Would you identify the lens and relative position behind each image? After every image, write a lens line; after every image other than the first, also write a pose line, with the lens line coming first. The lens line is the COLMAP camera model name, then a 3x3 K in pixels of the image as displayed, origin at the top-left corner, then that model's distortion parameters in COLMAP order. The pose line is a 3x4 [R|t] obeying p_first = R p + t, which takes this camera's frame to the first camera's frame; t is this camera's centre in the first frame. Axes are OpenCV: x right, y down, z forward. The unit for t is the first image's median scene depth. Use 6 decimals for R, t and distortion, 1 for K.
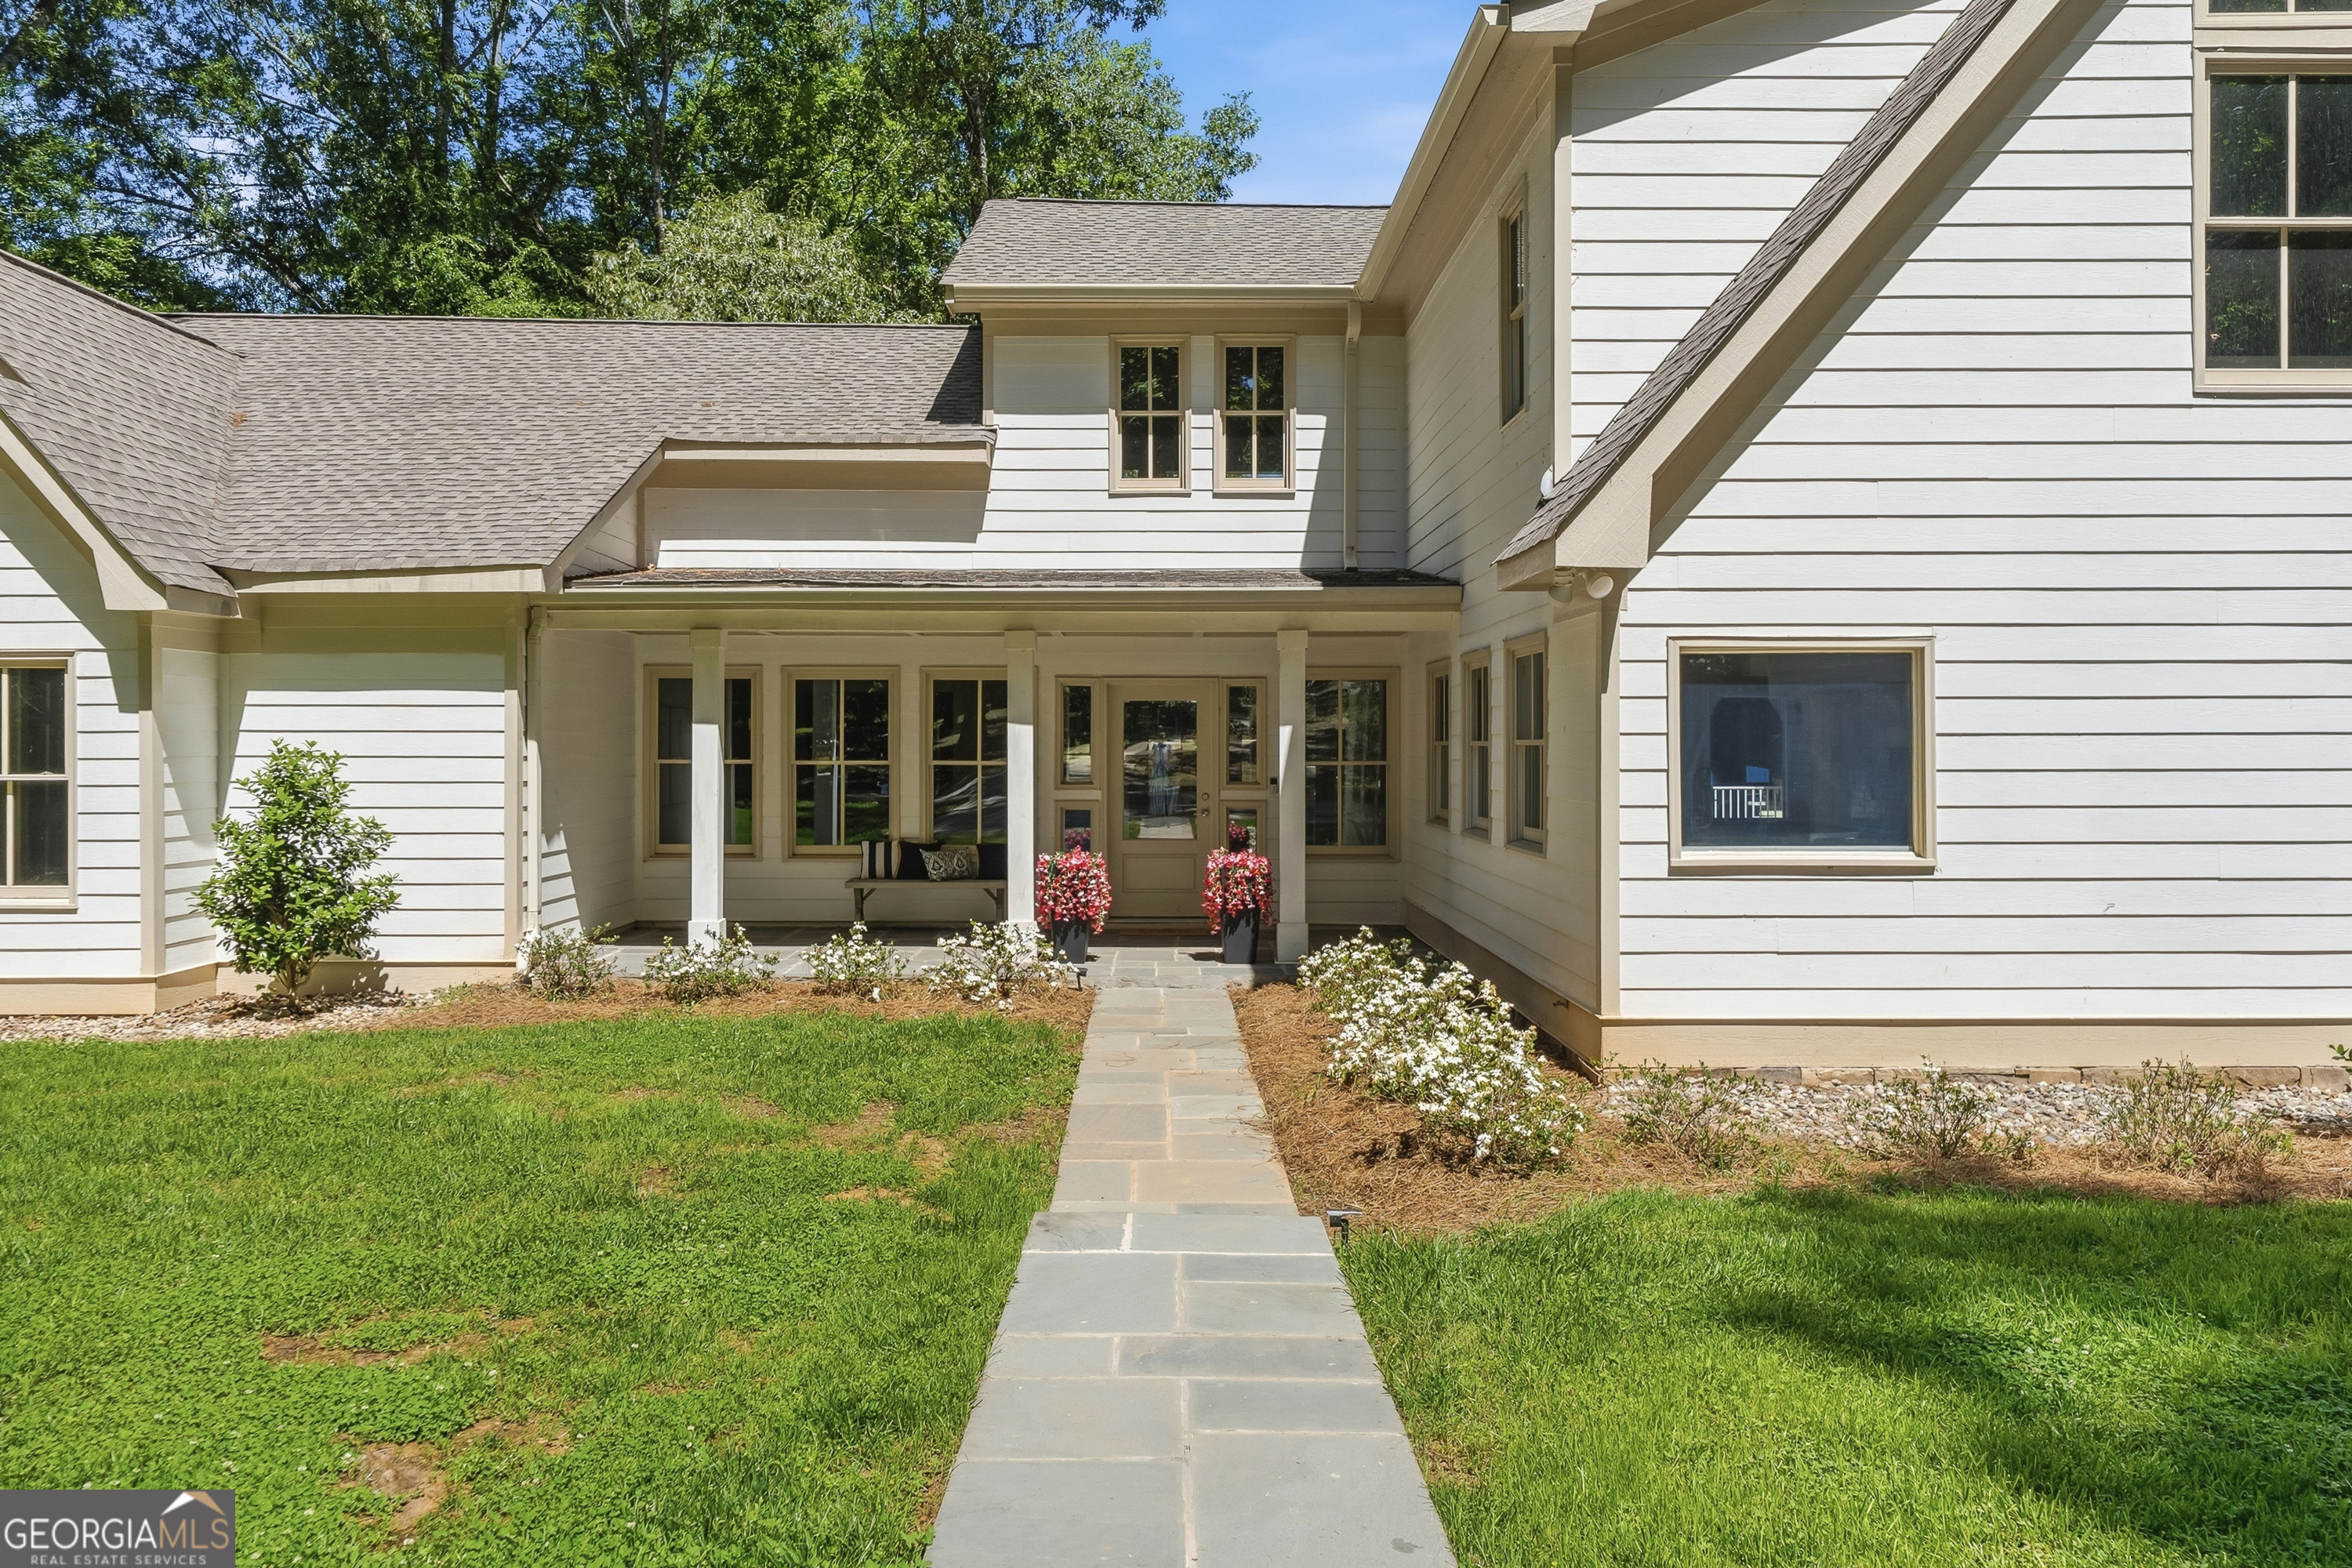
lens RADIAL K [[1623.3, 0, 1171.0], [0, 1623.3, 772.4], [0, 0, 1]] dist [-0.011909, -0.000165]
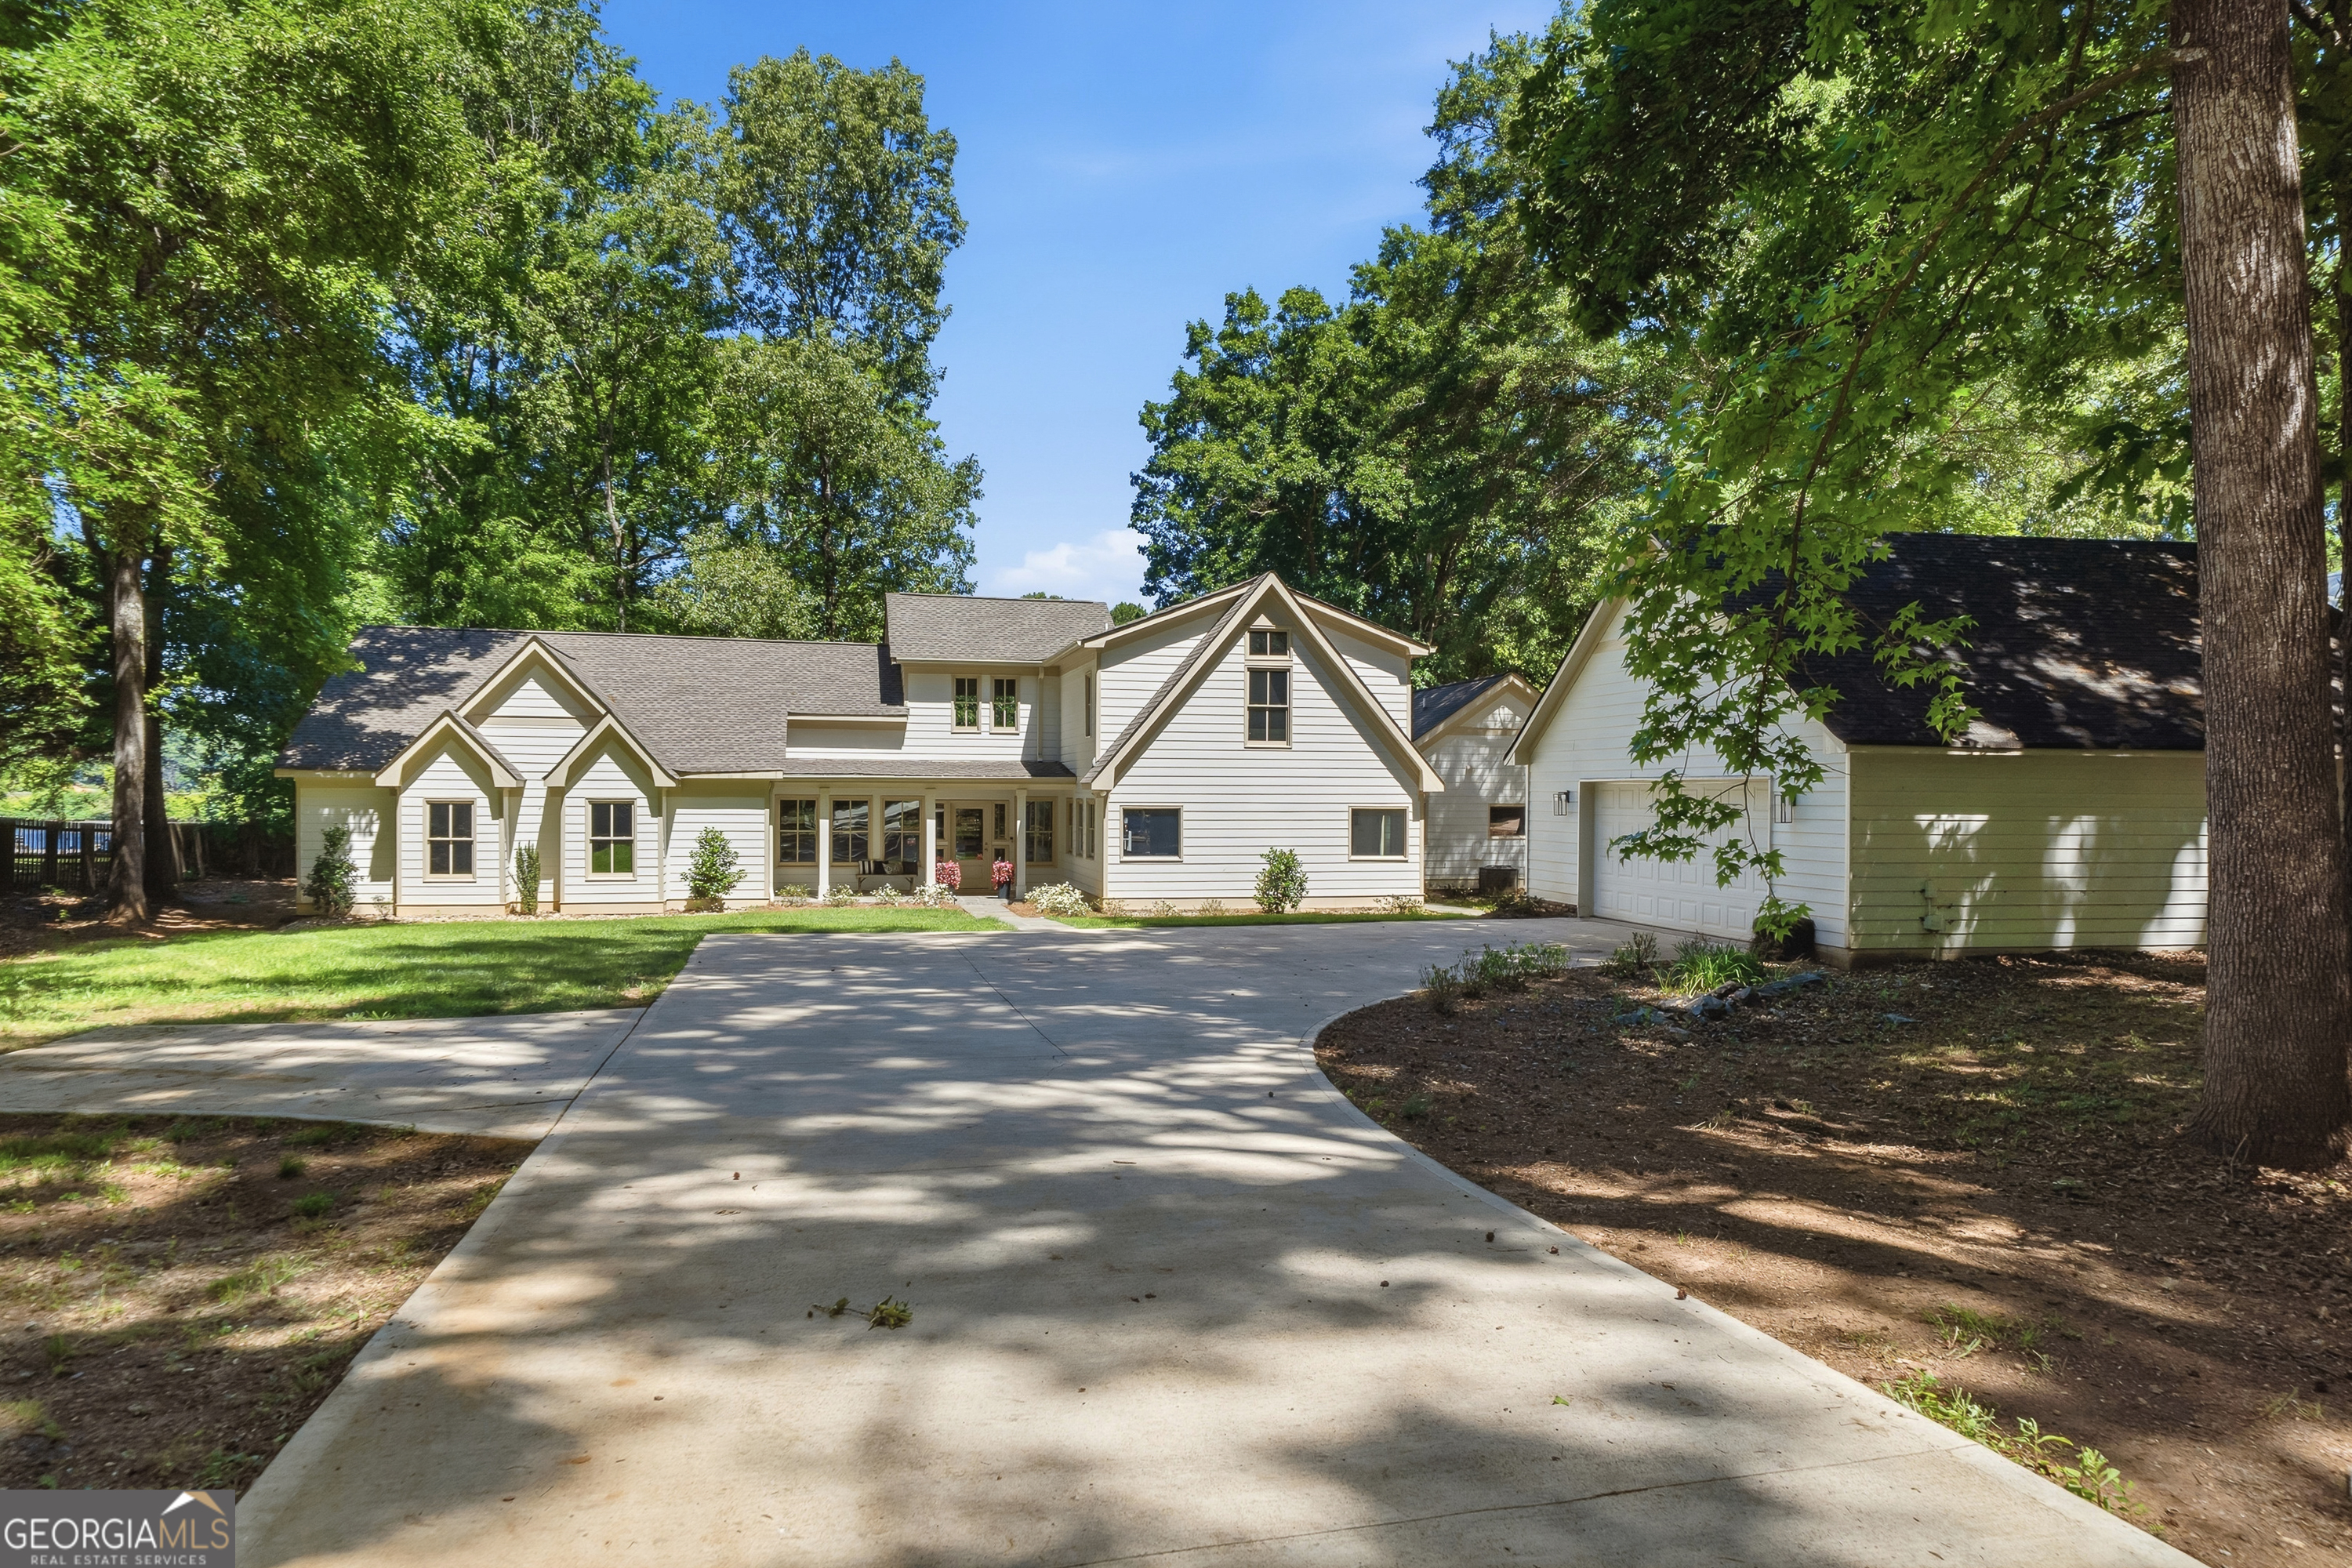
lens RADIAL K [[1623.3, 0, 1157.5], [0, 1623.3, 782.9], [0, 0, 1]] dist [-0.011909, -0.000165]
pose [[0.981128, 0.006845, 0.193236, -0.263449], [-0.001851, 0.999660, -0.026011, -0.021628], [-0.193349, 0.025162, 0.980807, -2.032917]]
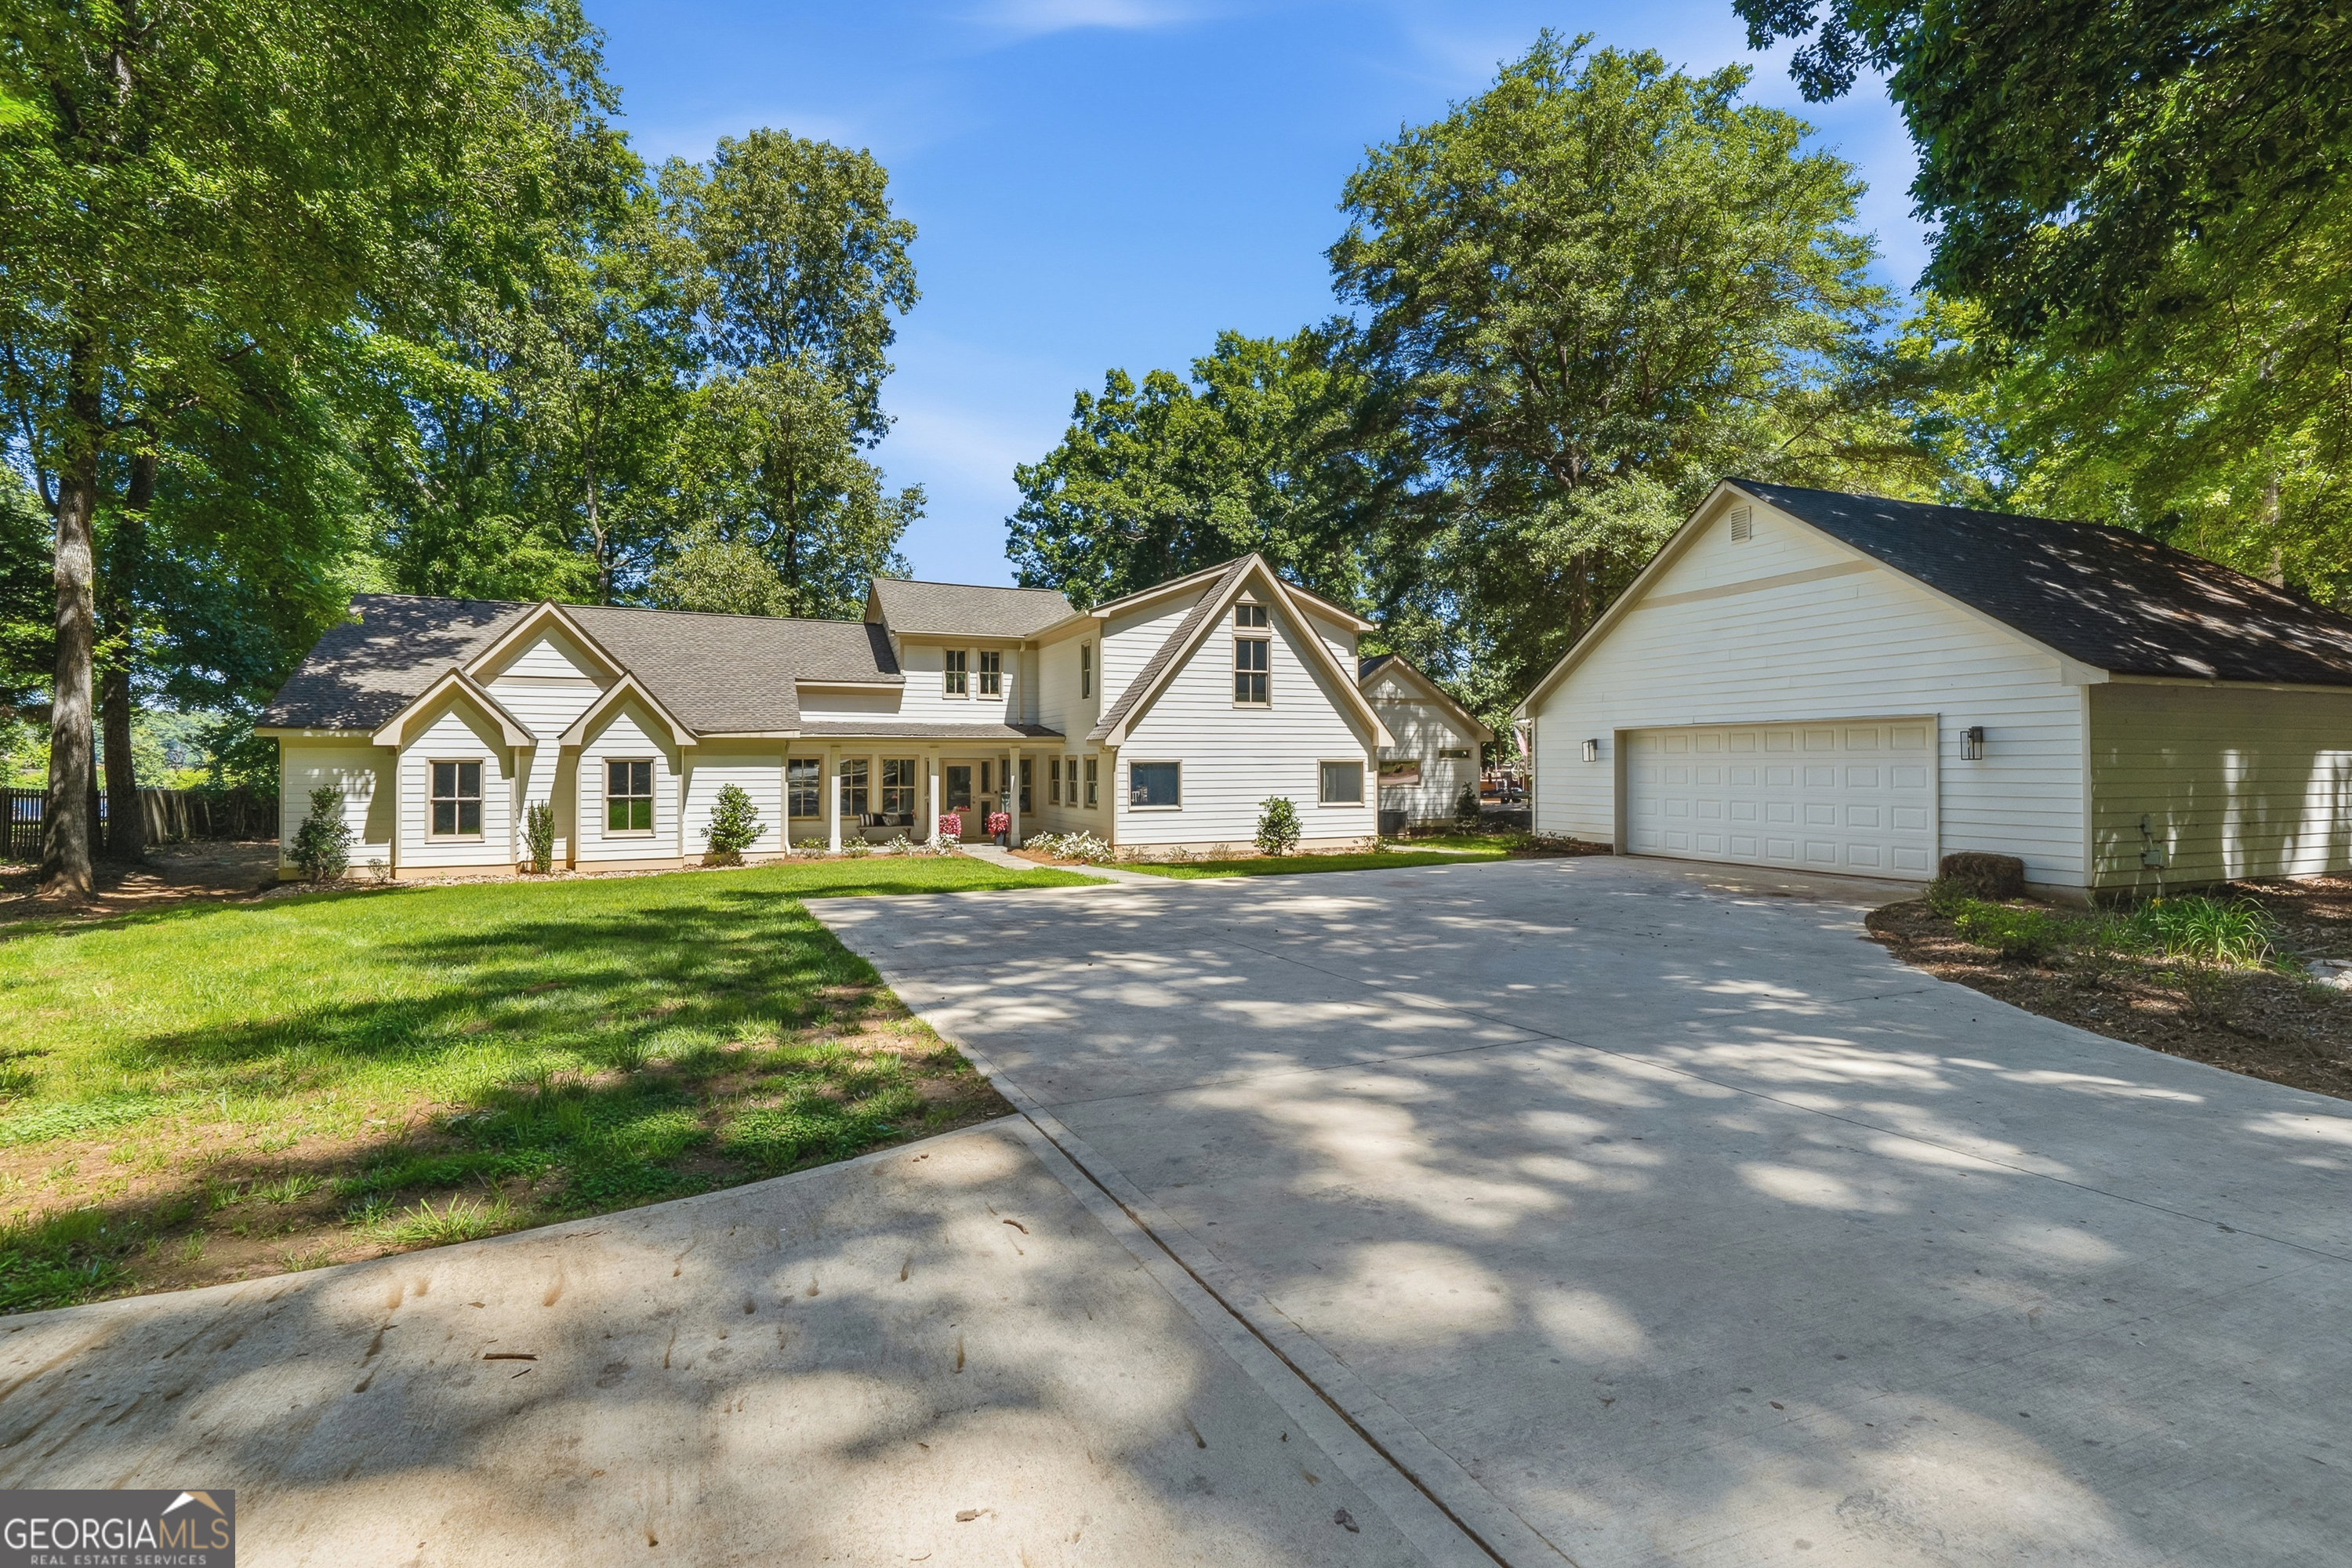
lens RADIAL K [[1092.2, 0, 1174.1], [0, 1092.2, 731.2], [0, 0, 1]] dist [-0.012341, 0.000504]
pose [[0.926417, 0.008526, 0.376402, -0.480284], [0.010236, 0.998804, -0.047818, -0.009795], [-0.376360, 0.048152, 0.925222, -1.246555]]
